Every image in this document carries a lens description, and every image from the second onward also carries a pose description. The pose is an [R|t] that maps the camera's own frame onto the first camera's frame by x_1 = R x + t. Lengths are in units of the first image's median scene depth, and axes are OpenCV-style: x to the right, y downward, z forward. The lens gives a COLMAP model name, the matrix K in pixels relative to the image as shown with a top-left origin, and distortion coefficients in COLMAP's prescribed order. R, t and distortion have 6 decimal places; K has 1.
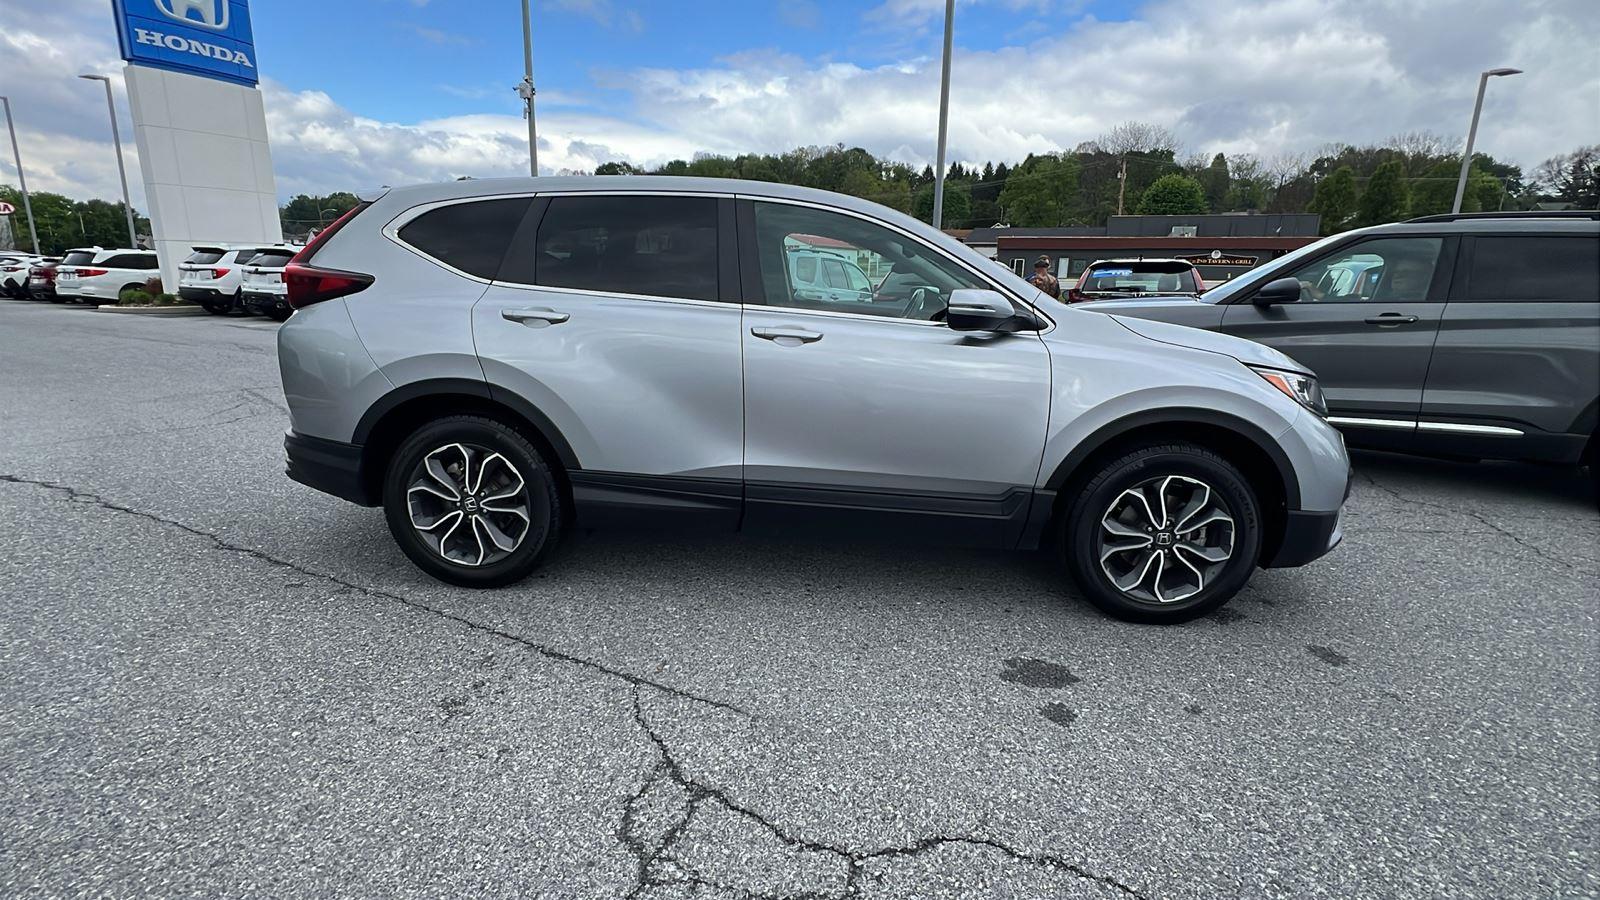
lens RADIAL K [[727.7, 0, 802.8], [0, 727.7, 456.4], [0, 0, 1]] dist [-0.002012, -0.000019]
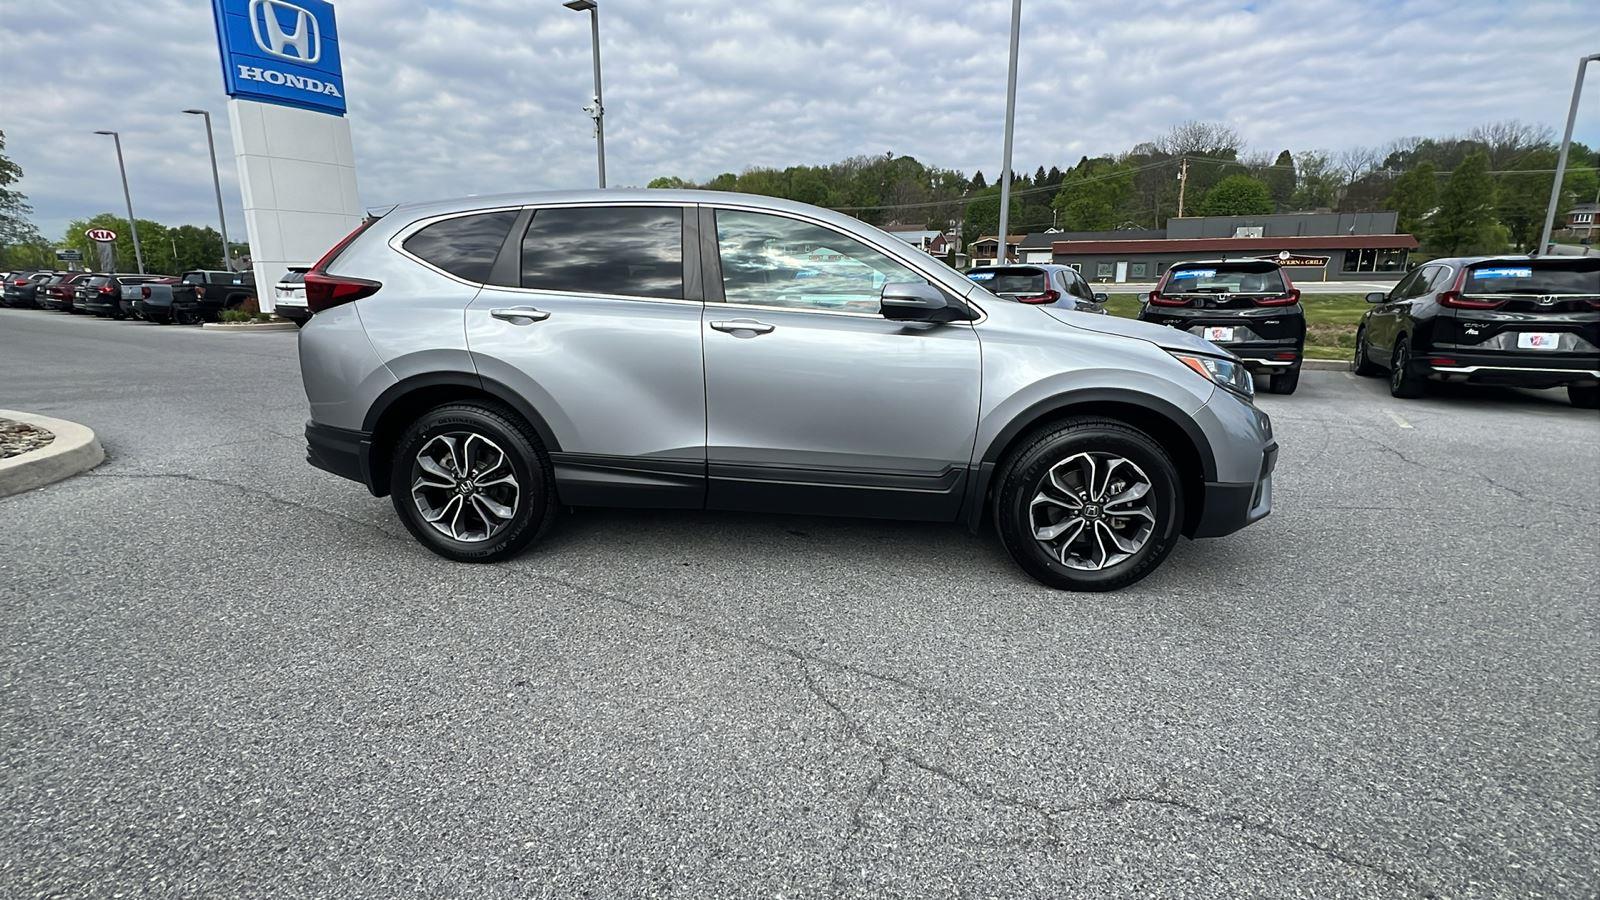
lens RADIAL K [[727.7, 0, 802.7], [0, 727.7, 458.8], [0, 0, 1]] dist [-0.002012, -0.000019]
pose [[0.997765, -0.002123, -0.066786, -0.147104], [0.001485, 0.999953, -0.009590, 0.026169], [0.066803, 0.009470, 0.997721, -0.070533]]
